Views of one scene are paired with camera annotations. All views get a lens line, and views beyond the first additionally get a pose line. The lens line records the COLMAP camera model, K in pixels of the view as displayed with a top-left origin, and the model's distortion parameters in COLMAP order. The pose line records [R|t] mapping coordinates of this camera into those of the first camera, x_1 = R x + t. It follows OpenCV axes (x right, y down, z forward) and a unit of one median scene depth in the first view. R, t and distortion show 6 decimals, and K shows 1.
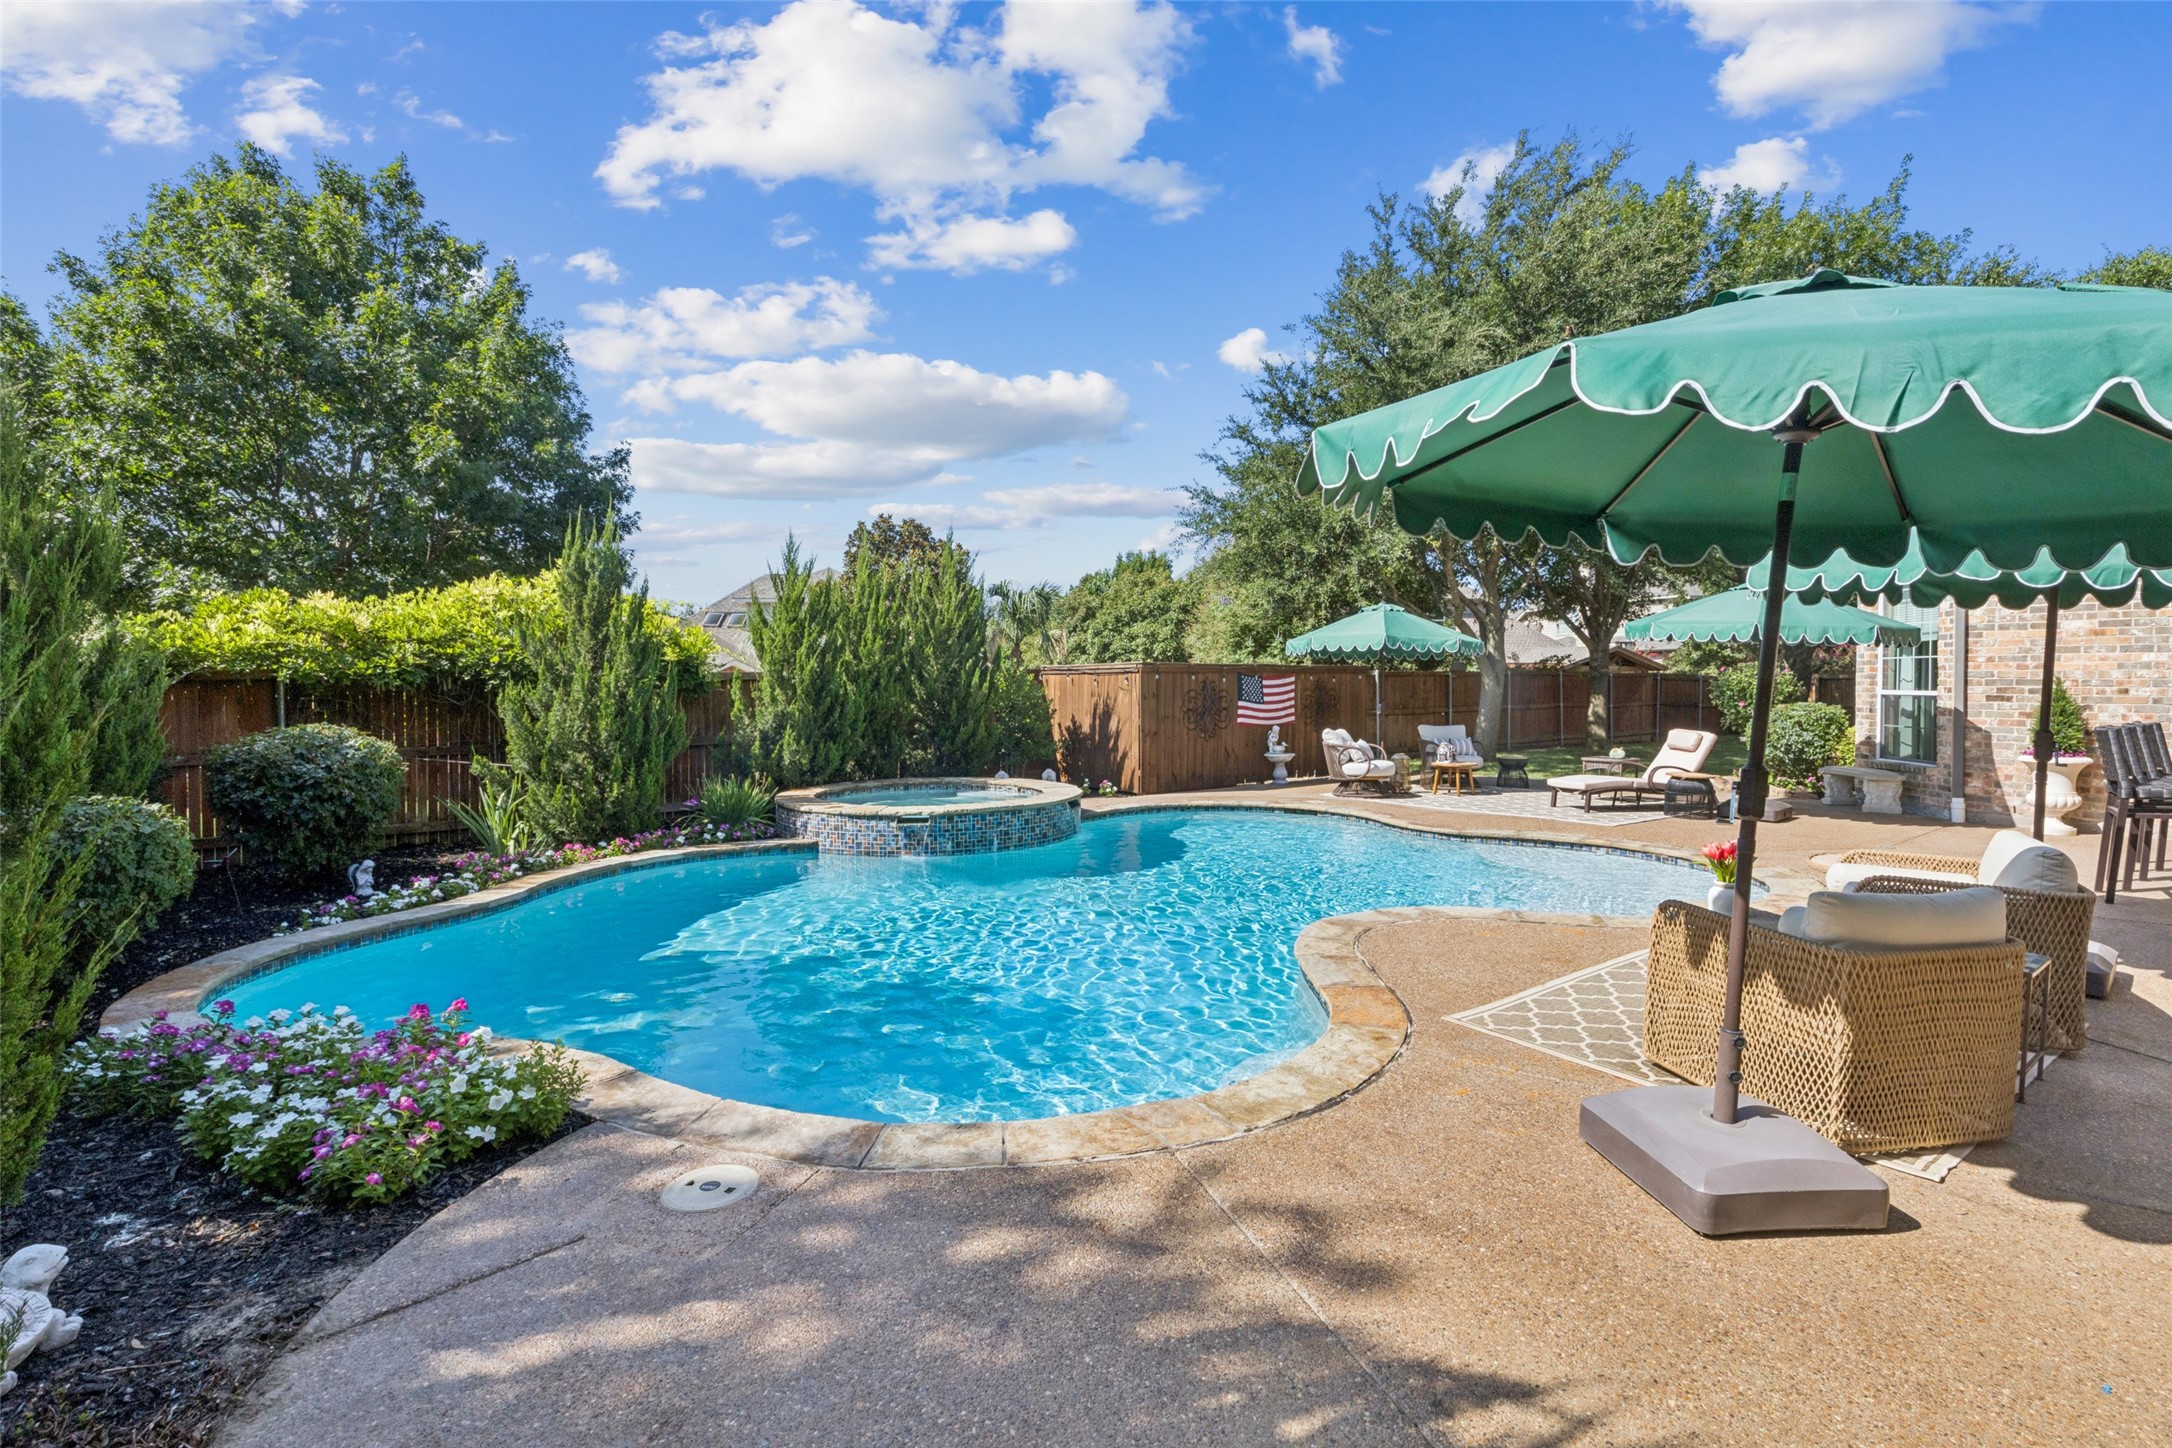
lens RADIAL K [[974.9, 0, 1086.0], [0, 974.9, 724.0], [0, 0, 1]] dist [0.009664, -0.000034]
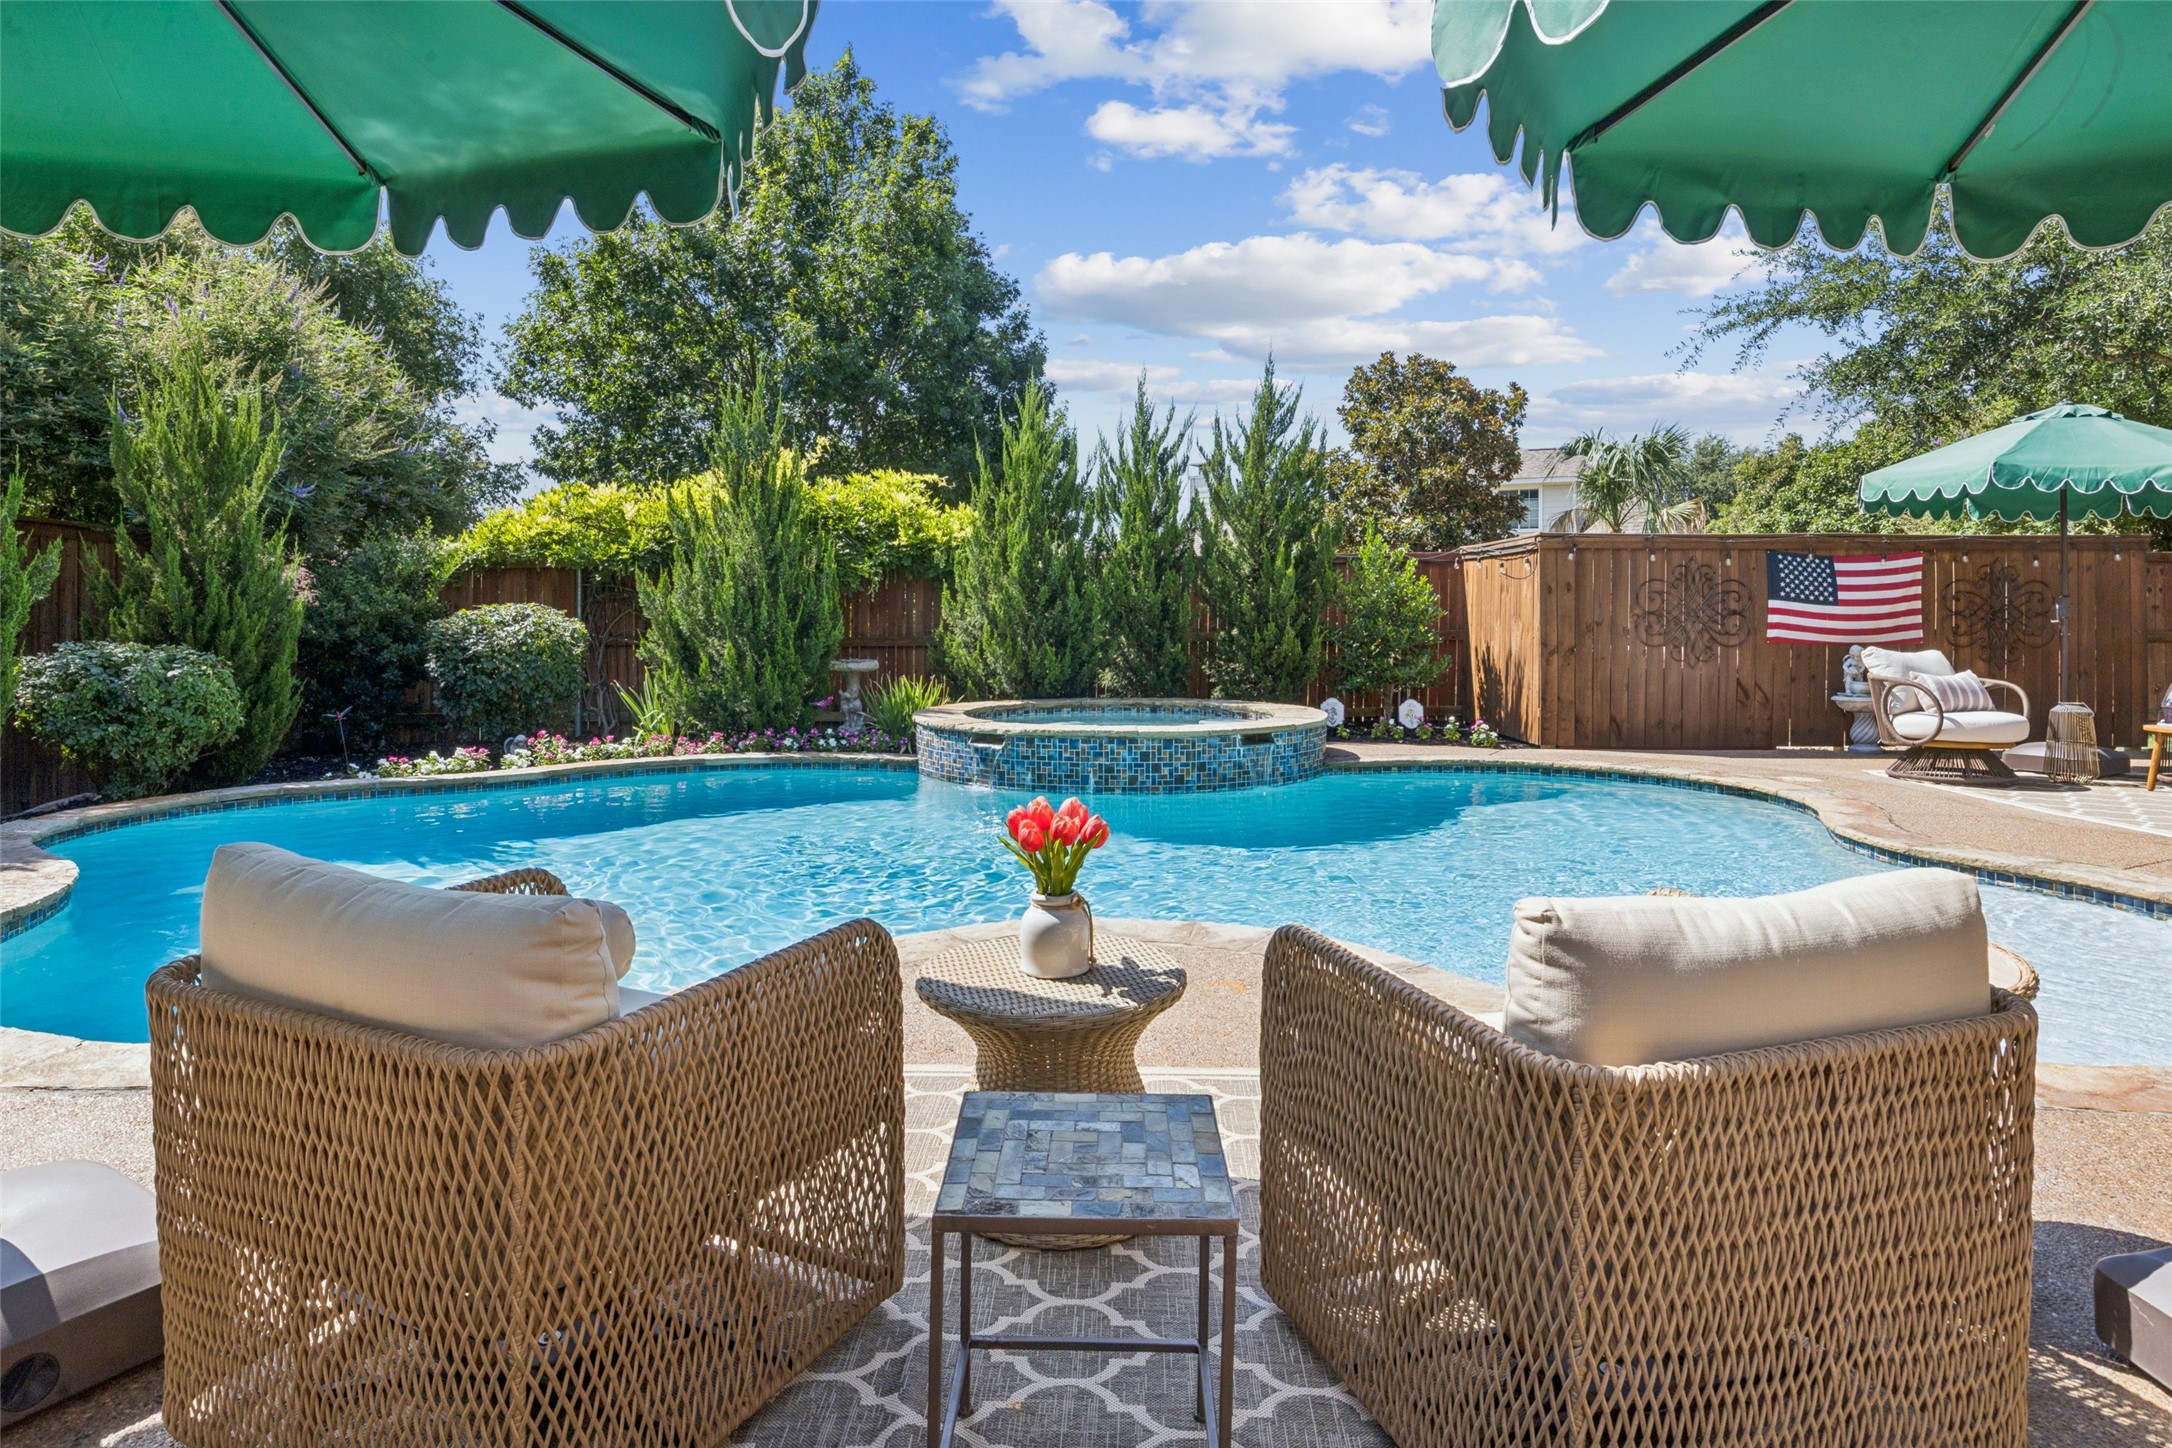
lens RADIAL K [[1278.7, 0, 1086.3], [0, 1278.7, 637.1], [0, 0, 1]] dist [-0.003285, -0.000213]
pose [[0.784282, 0.019242, -0.620105, 0.384420], [-0.029338, 0.999551, -0.006089, 0.018264], [0.619710, 0.022968, 0.784495, 0.212338]]
